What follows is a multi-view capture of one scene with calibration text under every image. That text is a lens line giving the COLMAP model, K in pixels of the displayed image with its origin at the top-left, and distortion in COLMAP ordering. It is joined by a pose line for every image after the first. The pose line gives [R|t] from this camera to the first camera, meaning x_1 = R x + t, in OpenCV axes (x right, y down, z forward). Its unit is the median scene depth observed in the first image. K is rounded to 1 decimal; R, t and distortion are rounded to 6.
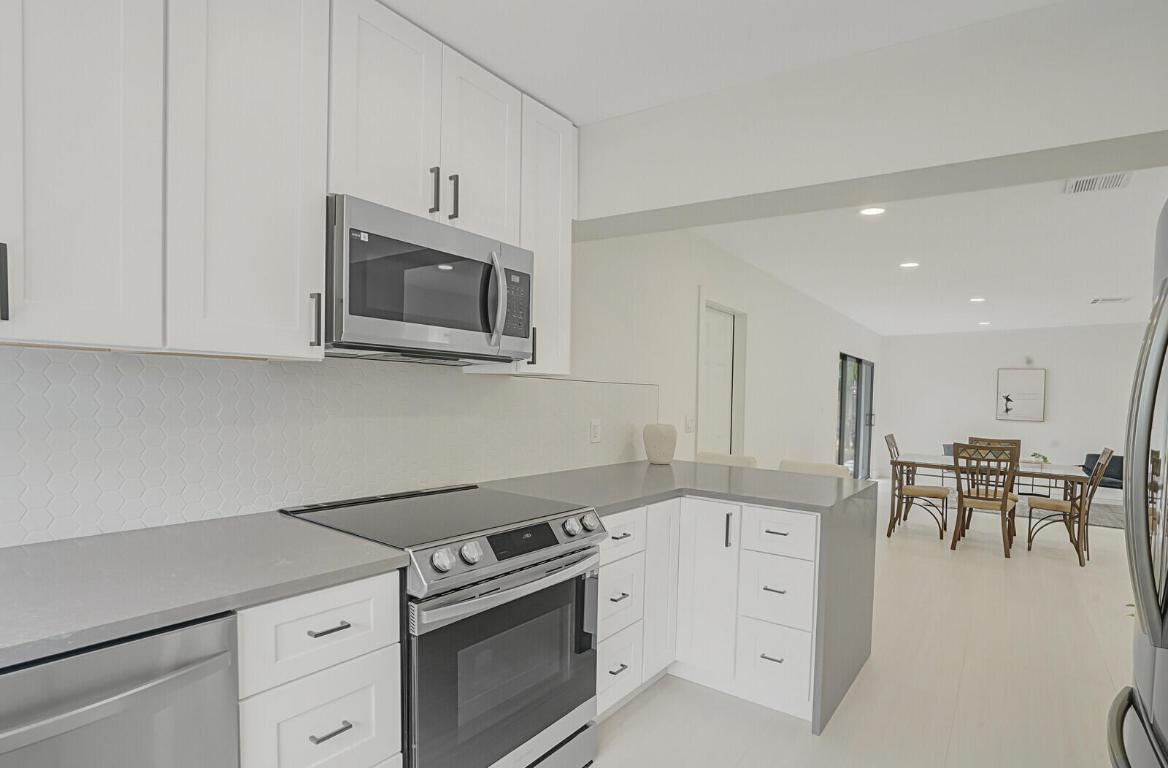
lens RADIAL K [[617.0, 0, 588.0], [0, 617.0, 404.3], [0, 0, 1]] dist [-0.000201, -0.000250]
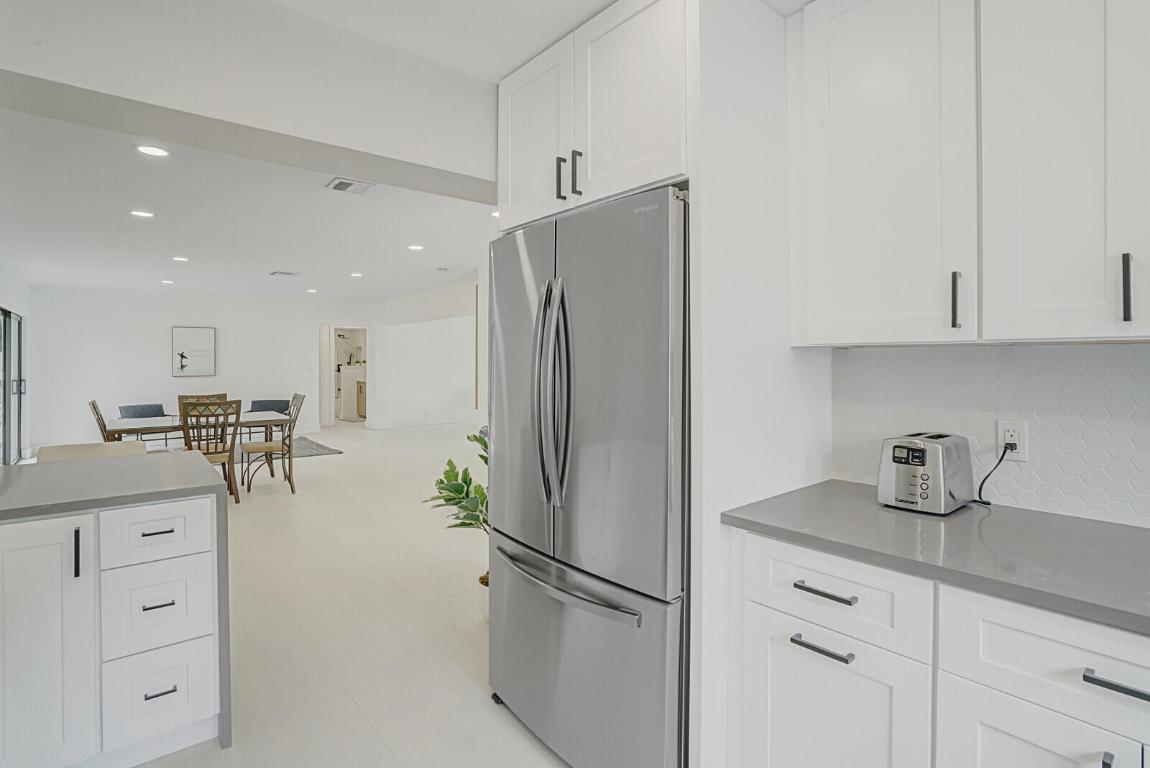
lens RADIAL K [[591.4, 0, 576.3], [0, 591.4, 349.9], [0, 0, 1]] dist [0.000382, 0.000034]
pose [[0.264334, -0.019415, 0.964236, -0.154386], [0.034437, 0.999350, 0.010681, -0.010054], [-0.963816, 0.030382, 0.264831, 0.144071]]
